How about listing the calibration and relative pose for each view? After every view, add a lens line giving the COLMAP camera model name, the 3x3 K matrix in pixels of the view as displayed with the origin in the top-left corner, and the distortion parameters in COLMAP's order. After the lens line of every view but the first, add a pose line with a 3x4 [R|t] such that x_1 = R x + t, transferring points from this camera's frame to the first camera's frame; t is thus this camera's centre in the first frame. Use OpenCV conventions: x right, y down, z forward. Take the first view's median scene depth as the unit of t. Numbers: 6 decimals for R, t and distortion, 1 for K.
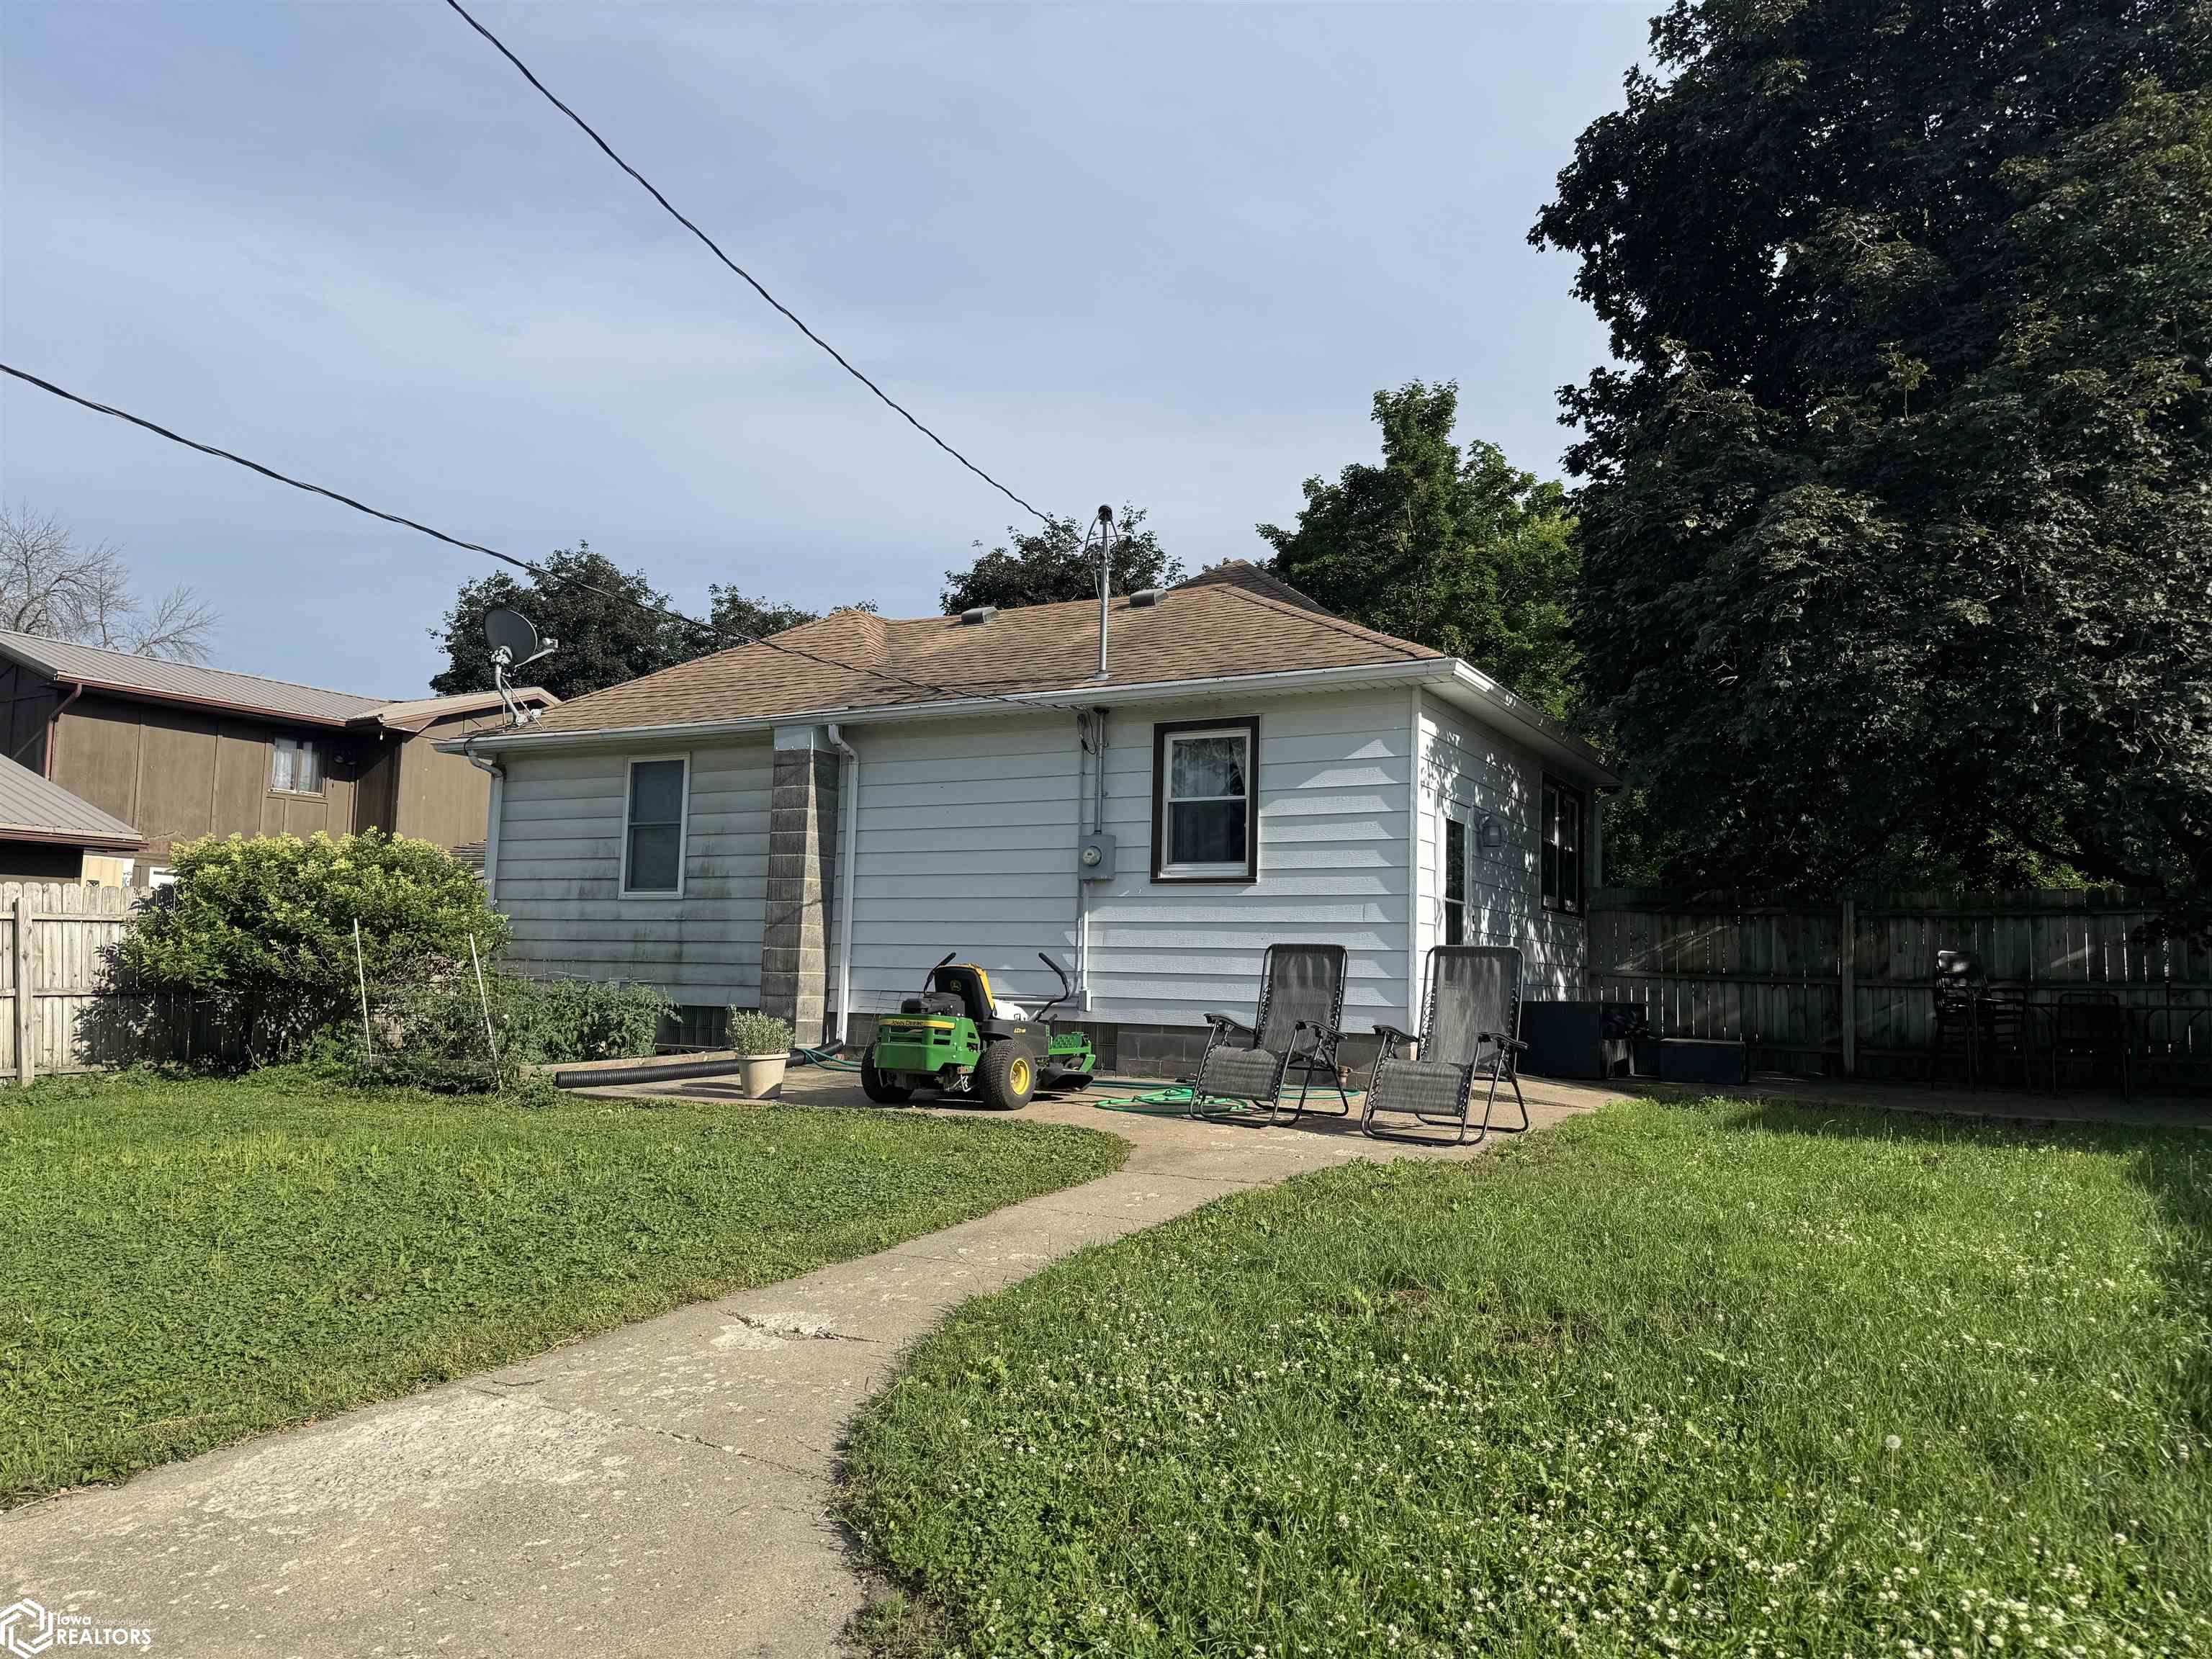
lens RADIAL K [[1512.3, 0, 1108.8], [0, 1512.3, 829.2], [0, 0, 1]] dist [-0.025091, -0.005004]
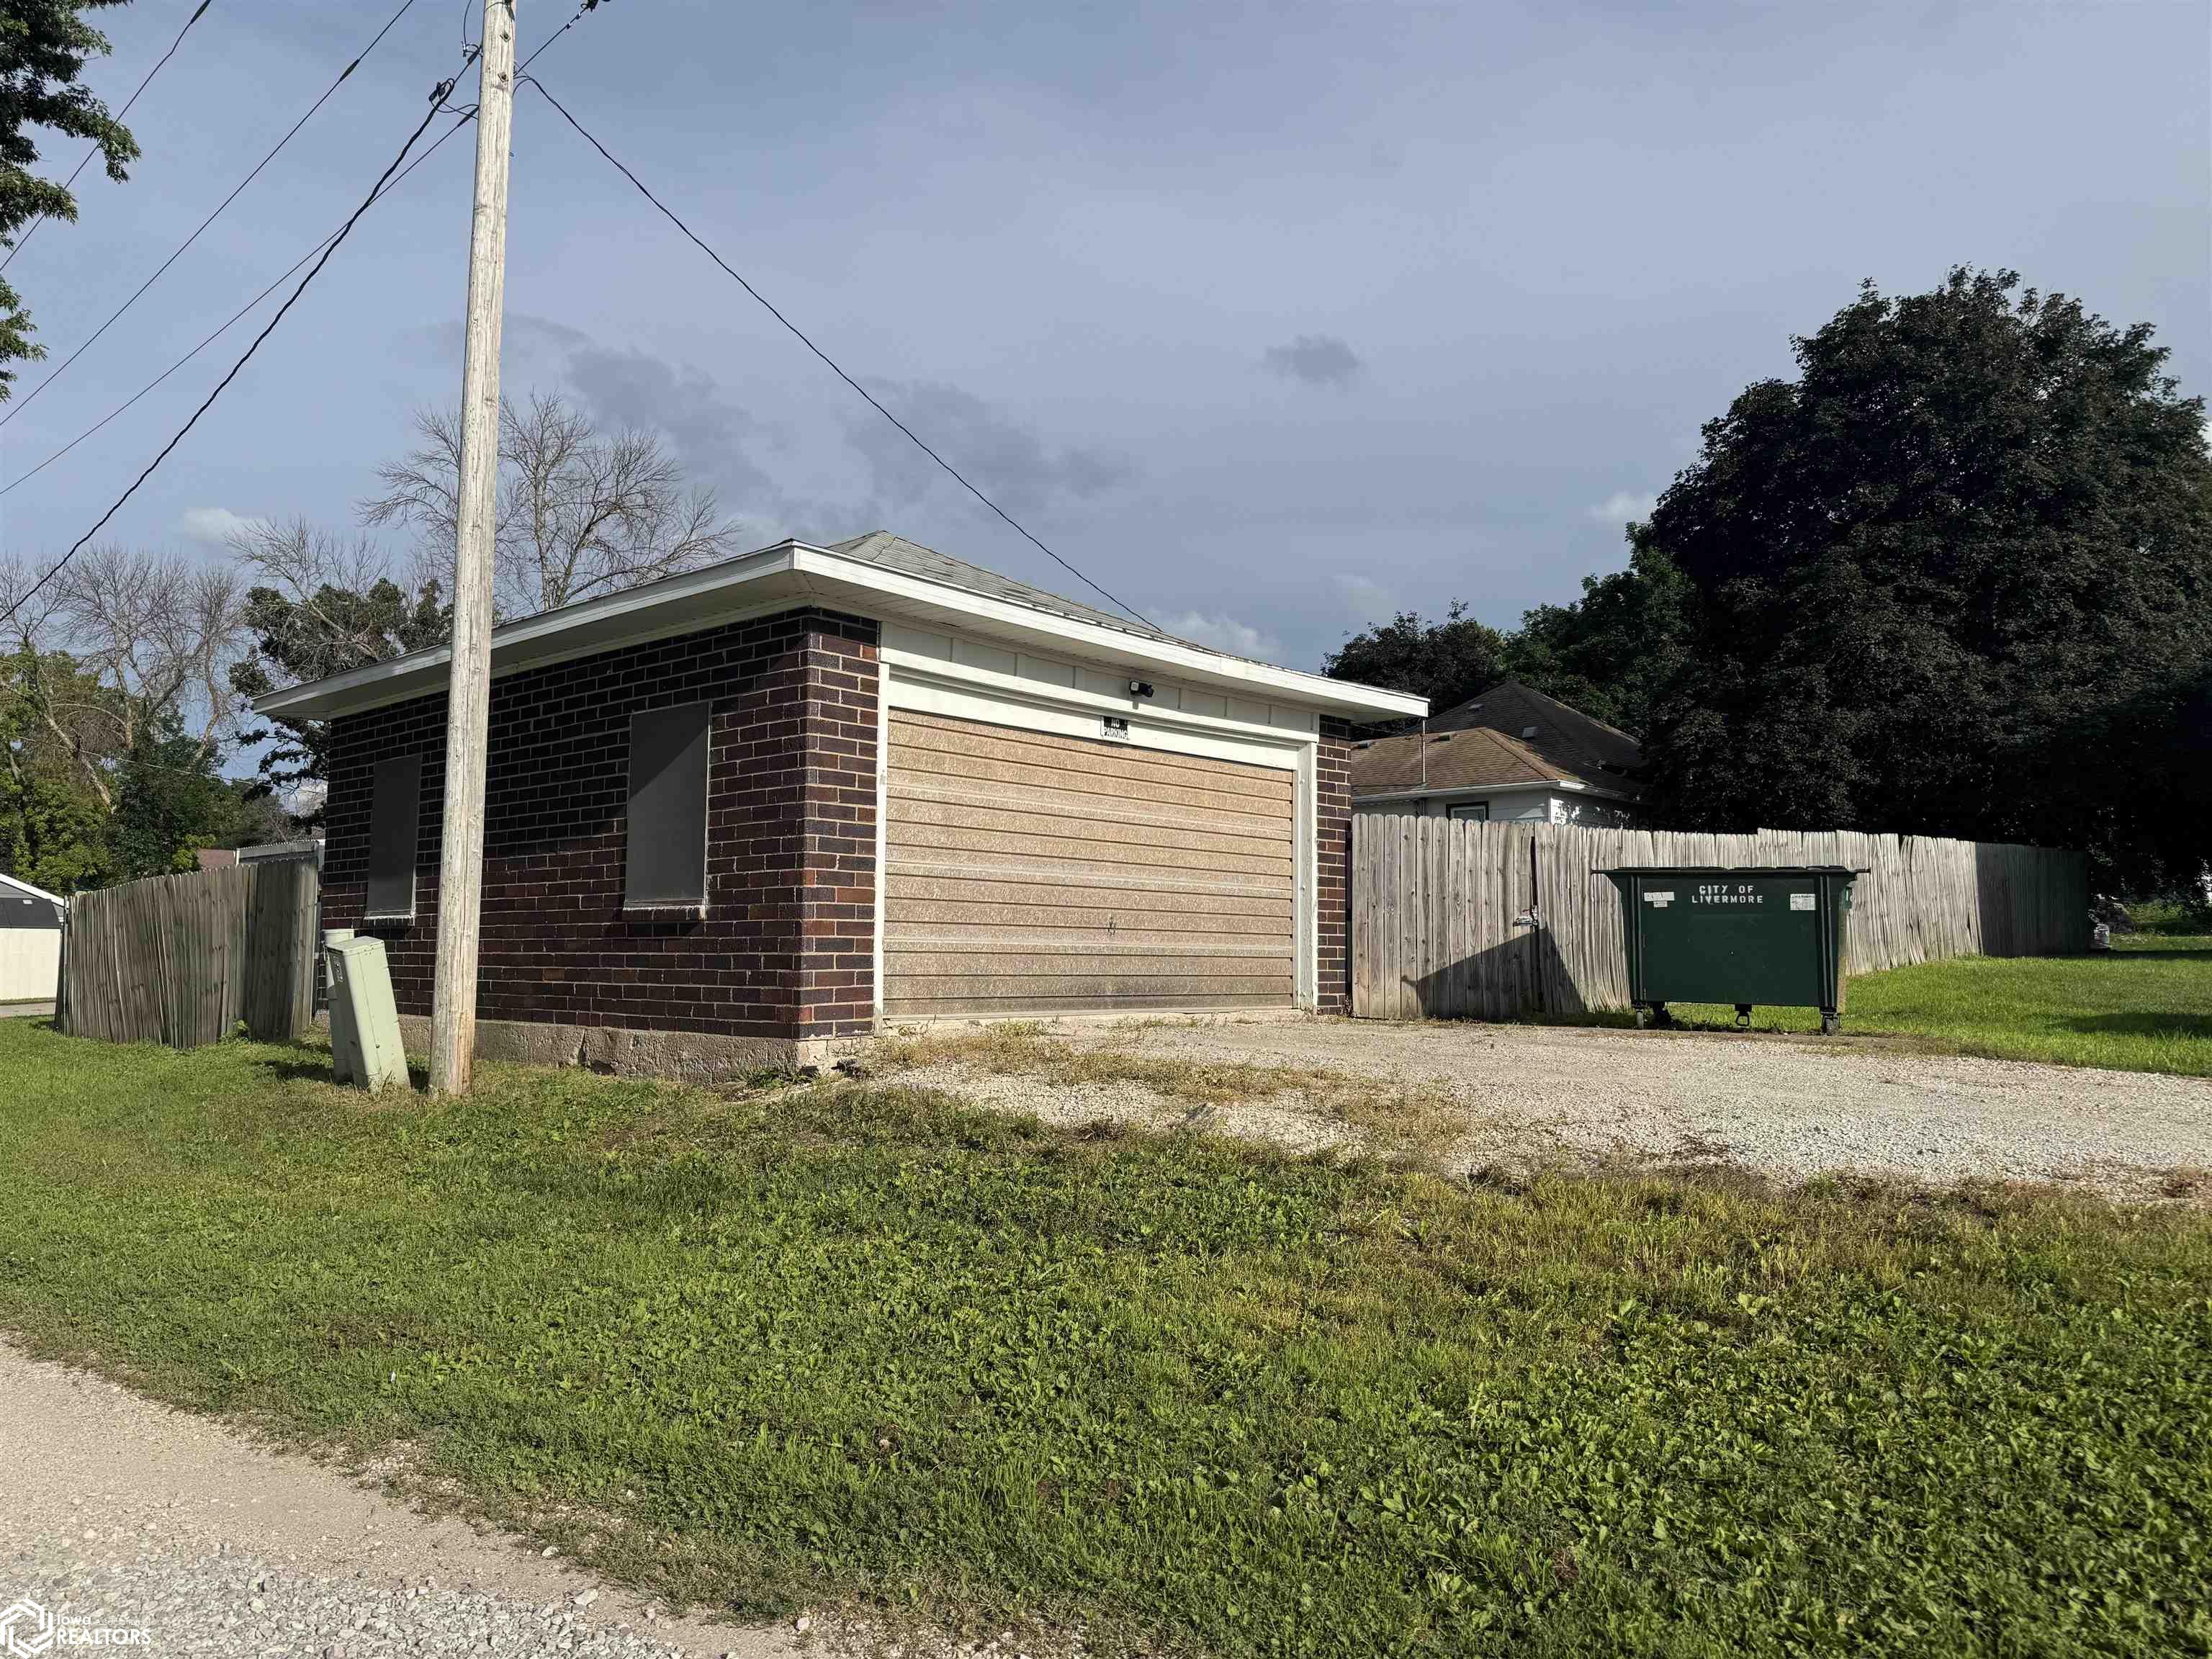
lens RADIAL K [[1512.3, 0, 1104.3], [0, 1512.3, 830.0], [0, 0, 1]] dist [-0.025091, -0.005004]
pose [[0.971219, -0.035539, -0.235522, 0.080523], [0.036223, 0.999343, -0.001424, -0.053678], [0.235418, -0.007149, 0.971868, -1.781638]]
